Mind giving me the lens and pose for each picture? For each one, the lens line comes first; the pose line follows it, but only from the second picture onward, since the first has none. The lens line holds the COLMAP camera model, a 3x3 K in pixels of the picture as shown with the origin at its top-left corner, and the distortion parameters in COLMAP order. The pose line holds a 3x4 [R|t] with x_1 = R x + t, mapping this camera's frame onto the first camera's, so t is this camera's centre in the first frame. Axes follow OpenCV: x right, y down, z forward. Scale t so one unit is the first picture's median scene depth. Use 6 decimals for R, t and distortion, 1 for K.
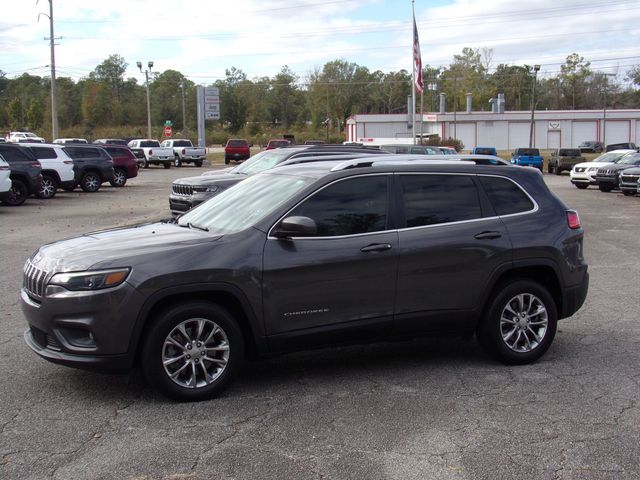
lens RADIAL K [[1324.9, 0, 320.0], [0, 1324.9, 240.0], [0, 0, 1]] dist [0.001571, 0.101118]
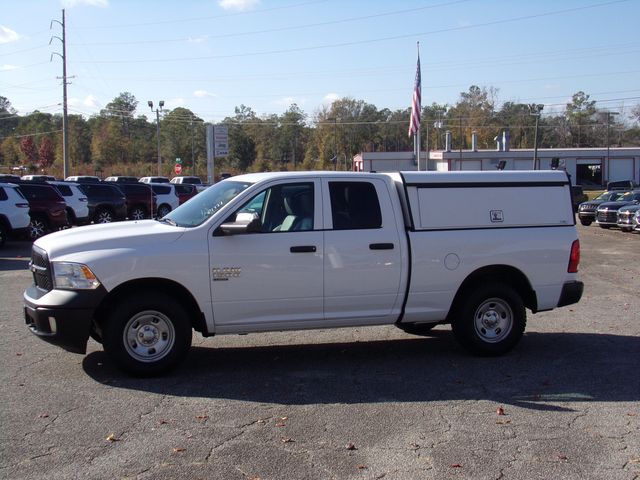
lens RADIAL K [[1526.1, 0, 320.0], [0, 1526.1, 240.0], [0, 0, 1]] dist [0.034178, 0.223612]
pose [[0.999890, 0.001331, -0.014740, 0.011324], [-0.001752, 0.999589, -0.028610, 0.005891], [0.014696, 0.028633, 0.999482, -0.163226]]
